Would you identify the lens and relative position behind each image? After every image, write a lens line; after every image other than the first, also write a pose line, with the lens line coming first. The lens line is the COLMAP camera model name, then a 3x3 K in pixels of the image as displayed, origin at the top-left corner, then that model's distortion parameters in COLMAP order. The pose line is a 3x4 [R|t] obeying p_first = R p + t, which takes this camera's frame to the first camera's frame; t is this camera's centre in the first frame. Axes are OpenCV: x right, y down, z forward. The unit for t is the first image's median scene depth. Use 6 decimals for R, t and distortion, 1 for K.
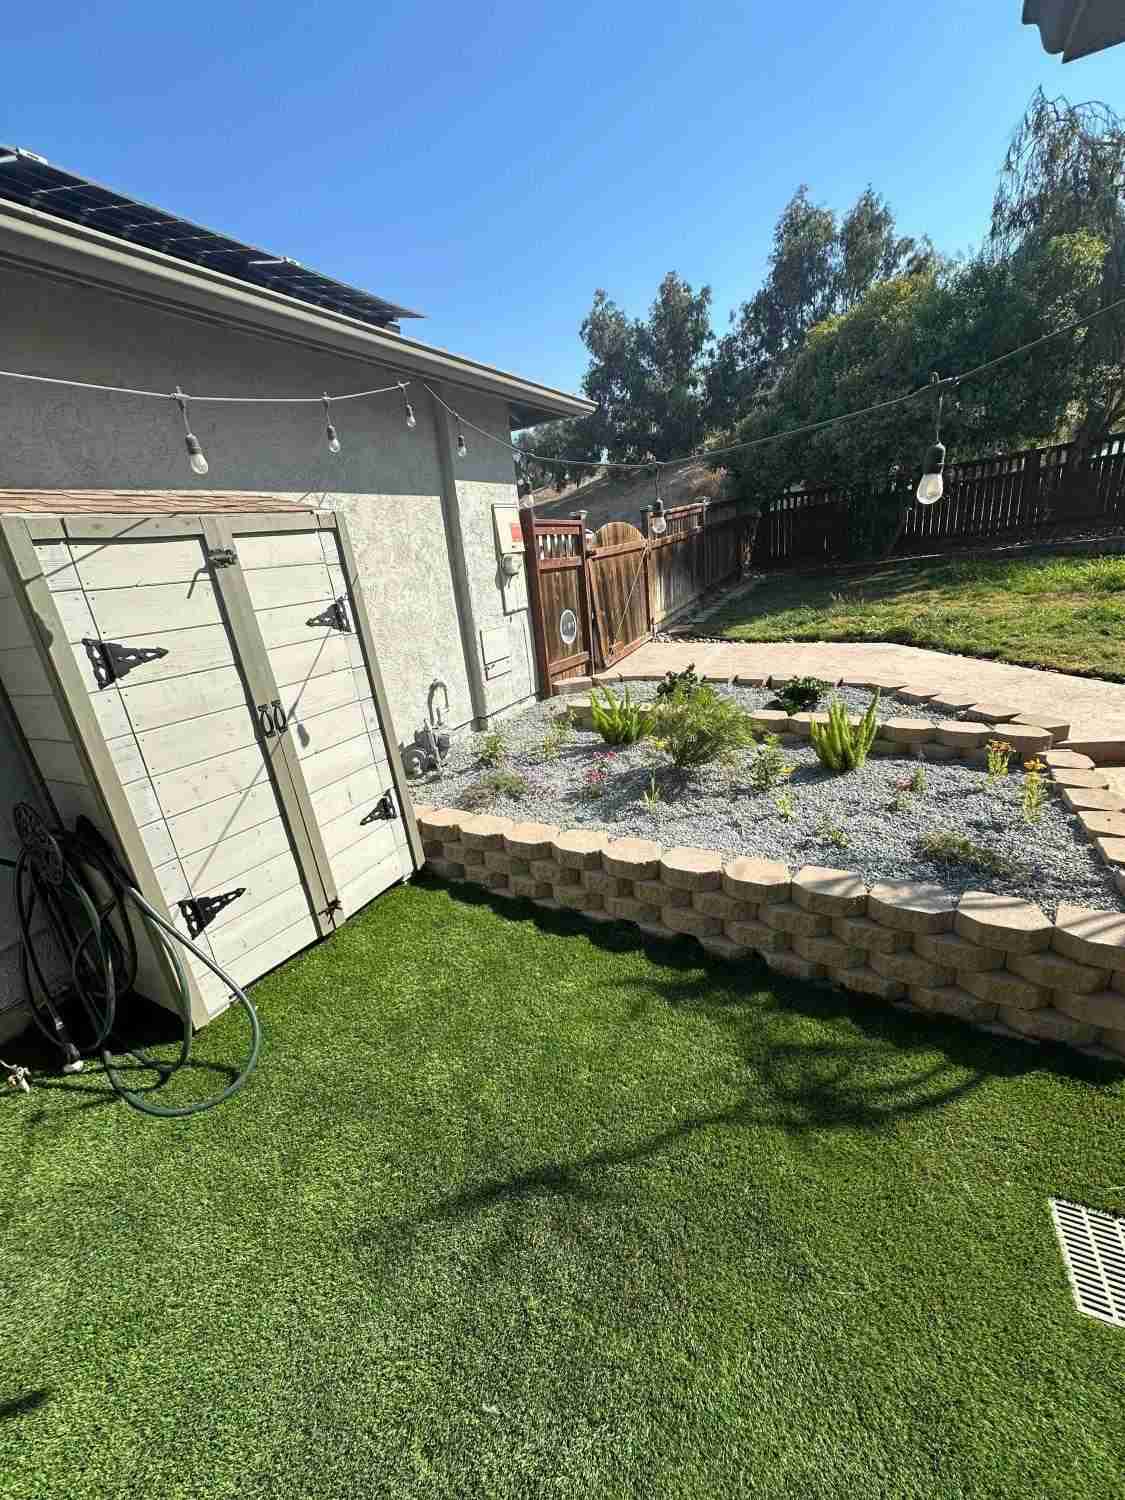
lens RADIAL K [[599.1, 0, 562.9], [0, 599.1, 746.8], [0, 0, 1]] dist [-0.004693, 0.001394]
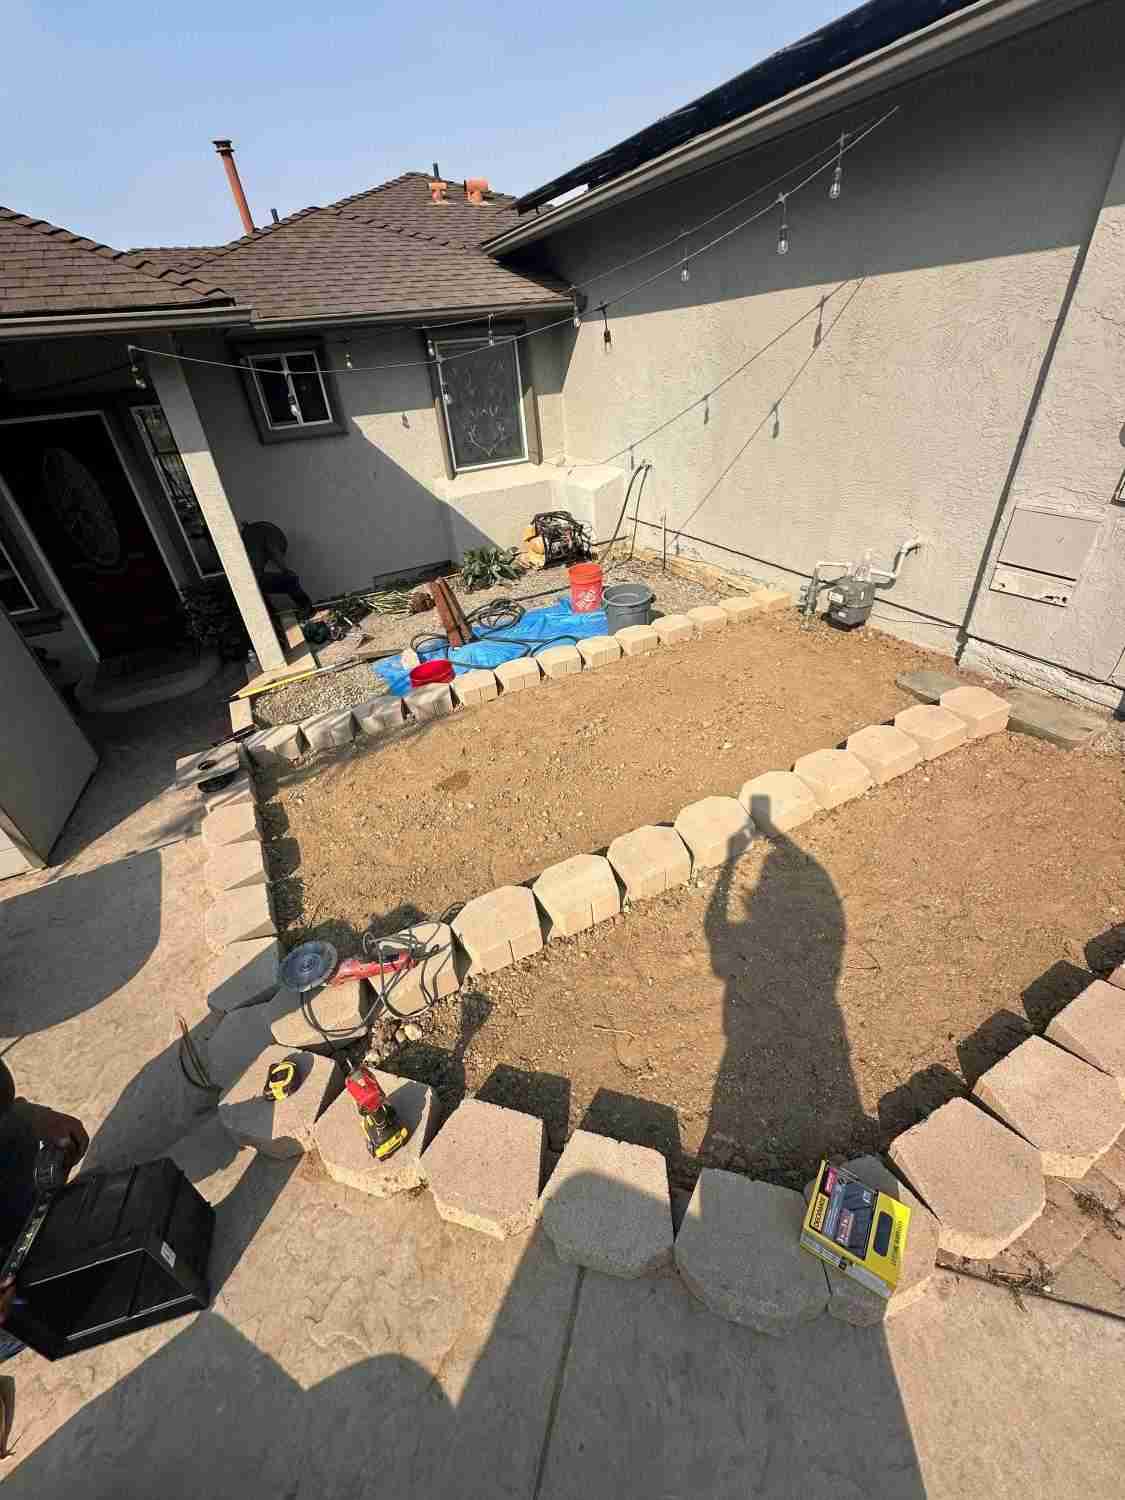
lens RADIAL K [[599.1, 0, 562.9], [0, 599.1, 746.8], [0, 0, 1]] dist [-0.004693, 0.001394]
pose [[-0.559435, 0.572603, -0.599298, 0.693330], [-0.137694, 0.648779, 0.748415, -0.468716], [0.817357, 0.501210, -0.284106, 1.006006]]
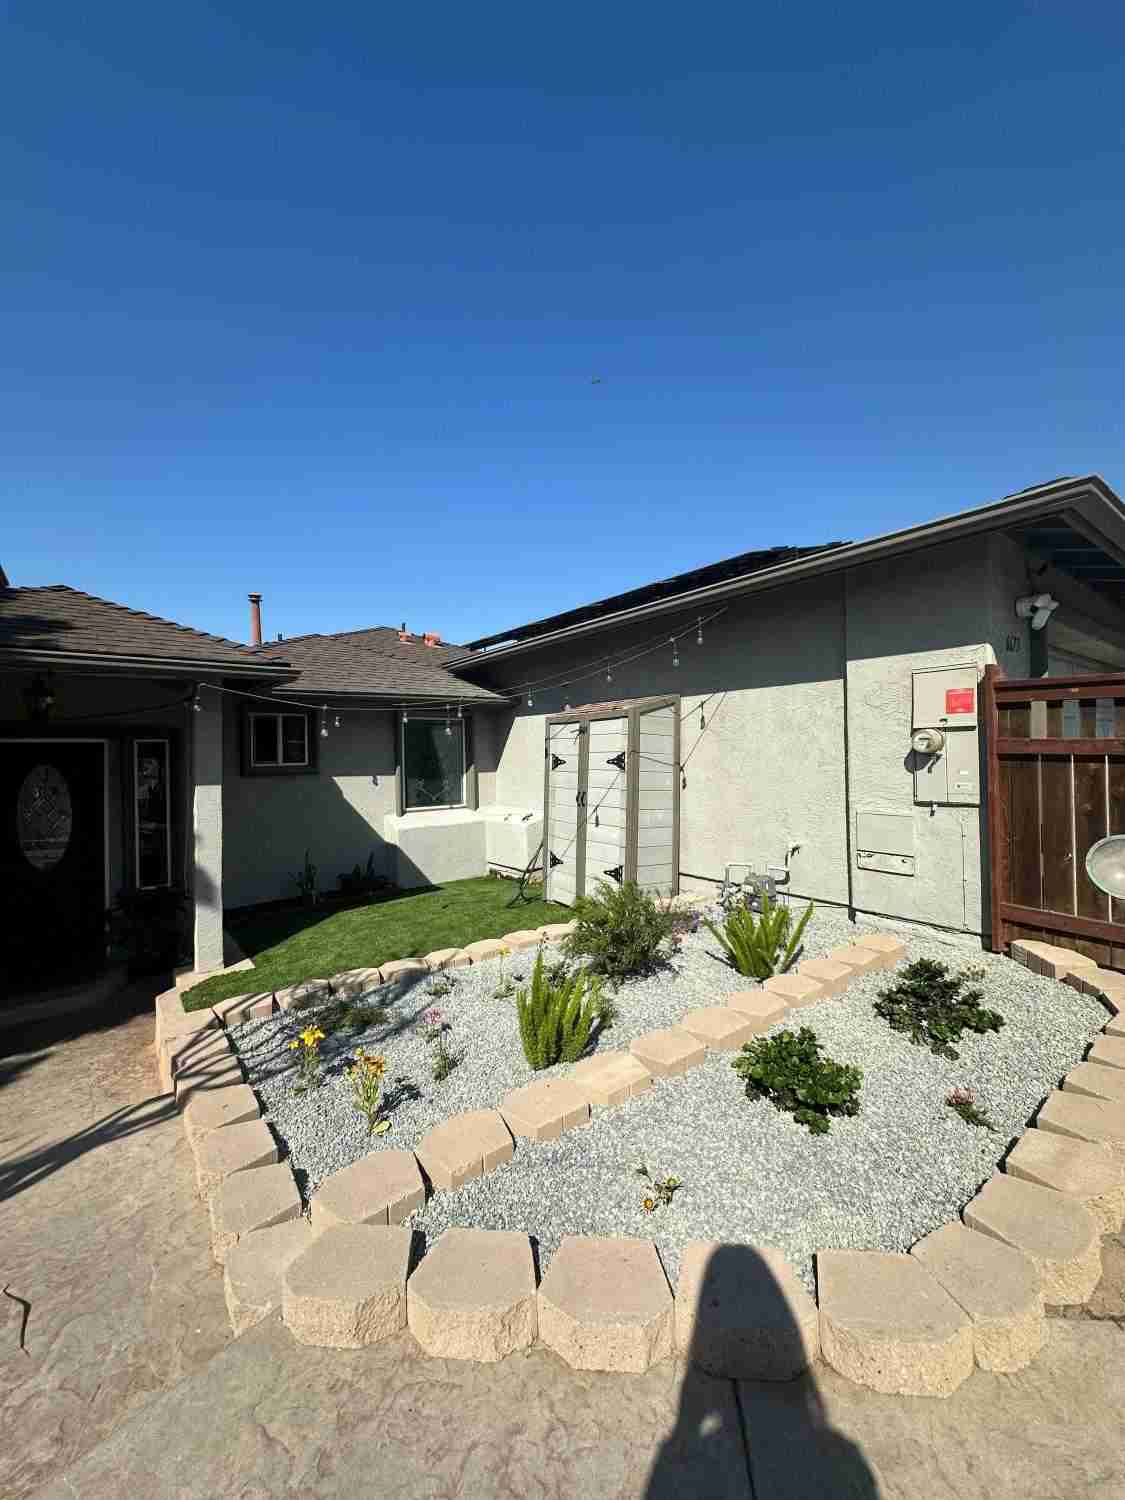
lens RADIAL K [[599.1, 0, 562.9], [0, 599.1, 746.8], [0, 0, 1]] dist [-0.004693, 0.001394]
pose [[-0.411714, 0.095332, -0.906313, 0.912951], [-0.235145, 0.949723, 0.206718, -0.399184], [0.880453, 0.298224, -0.368598, 1.003509]]
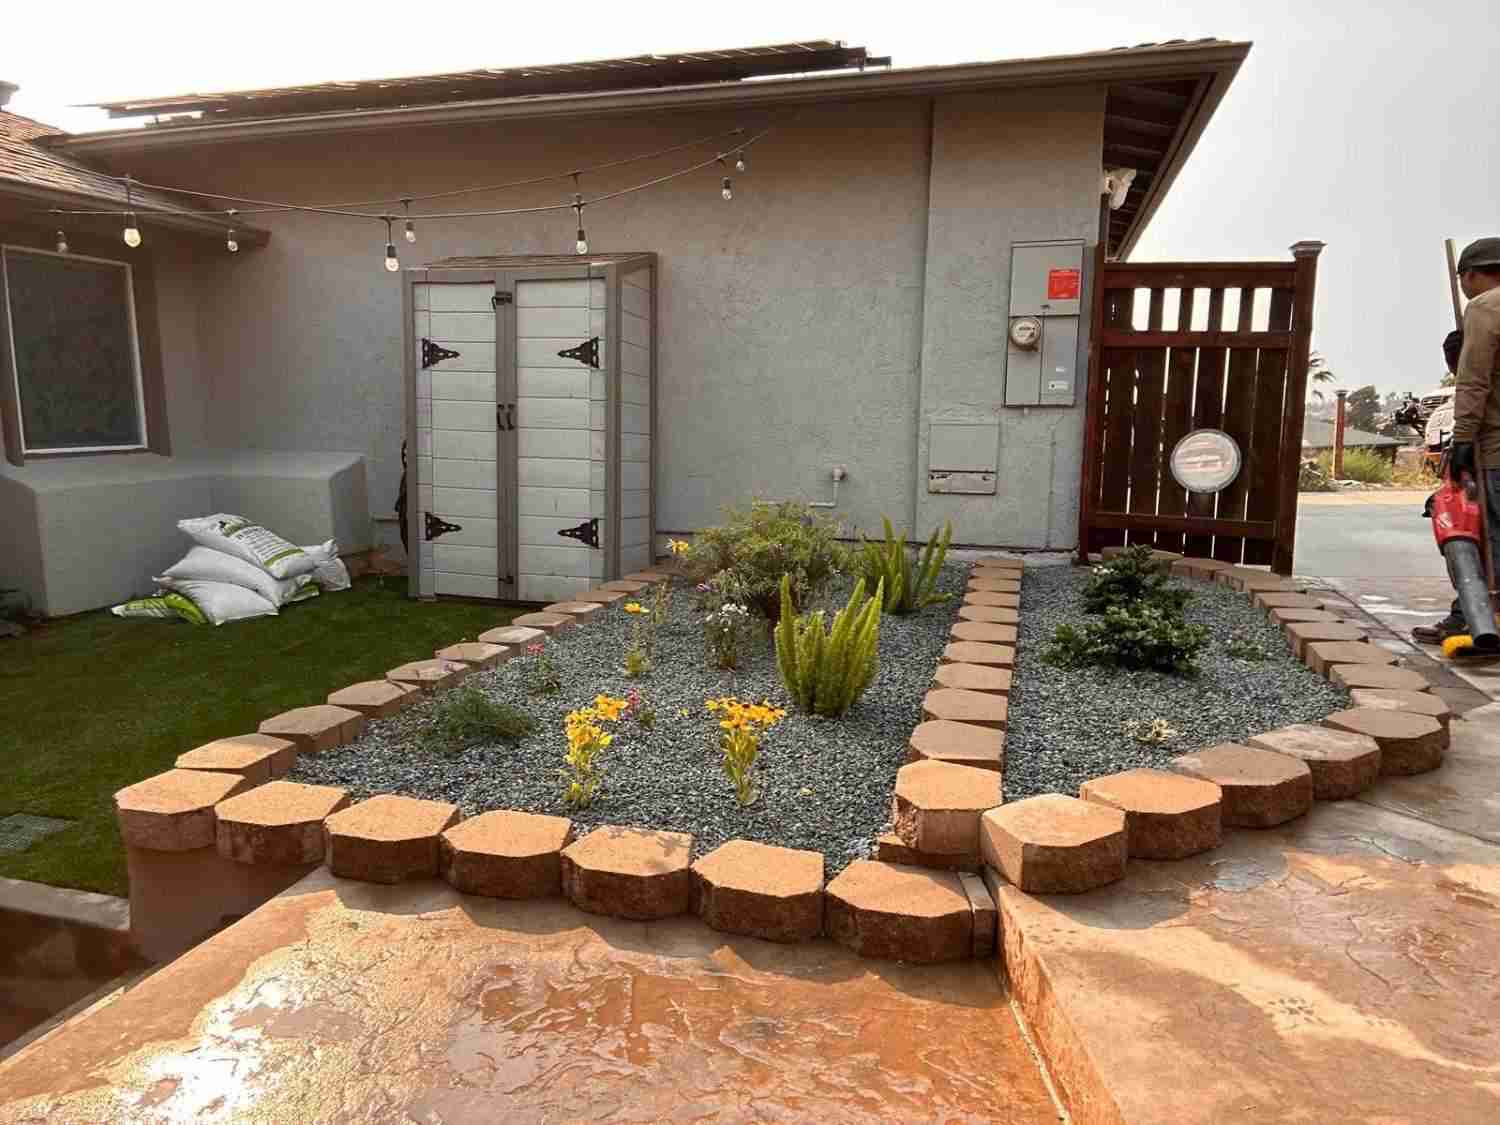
lens RADIAL K [[1004.2, 0, 750.0], [0, 1004.2, 562.5], [0, 0, 1]] dist [0.132186, -0.190341]
pose [[0.215785, 0.251798, -0.943416, 1.086513], [-0.338642, 0.925511, 0.169563, -0.185300], [0.915838, 0.282892, 0.284980, 0.557551]]
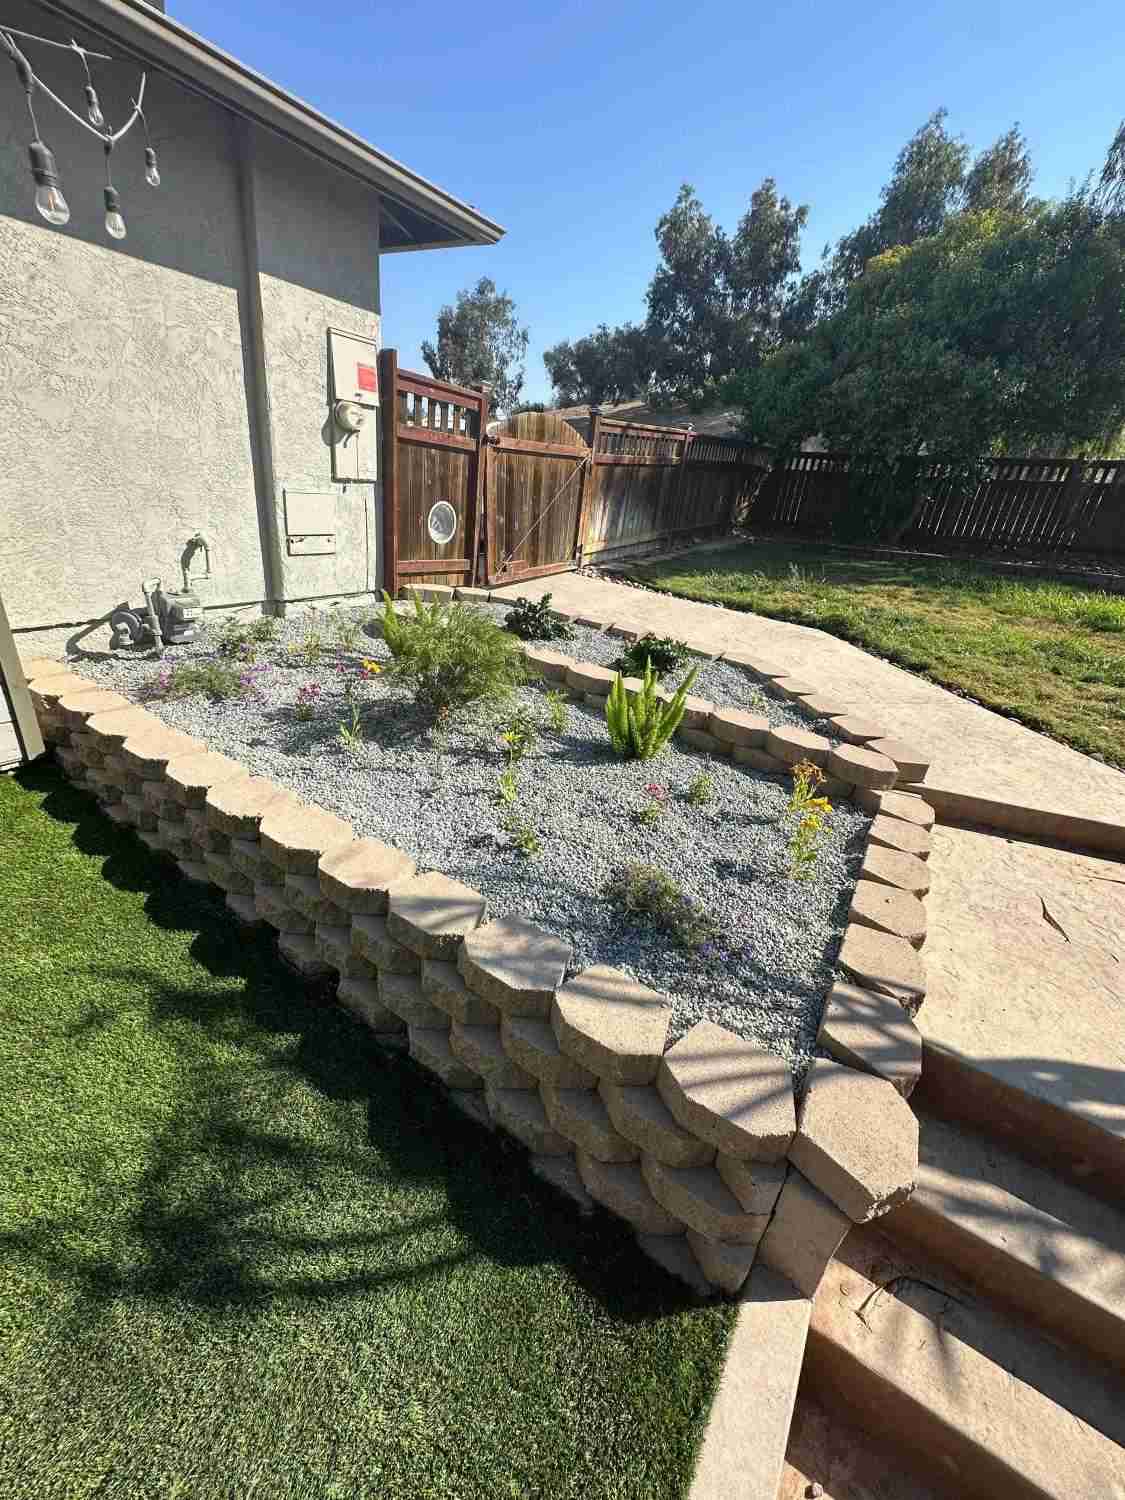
lens RADIAL K [[599.1, 0, 562.9], [0, 599.1, 746.8], [0, 0, 1]] dist [-0.004693, 0.001394]
pose [[0.975365, 0.220067, 0.015274, 0.312983], [-0.220457, 0.969943, 0.103004, -0.029004], [0.007853, -0.103834, 0.994564, 0.196805]]
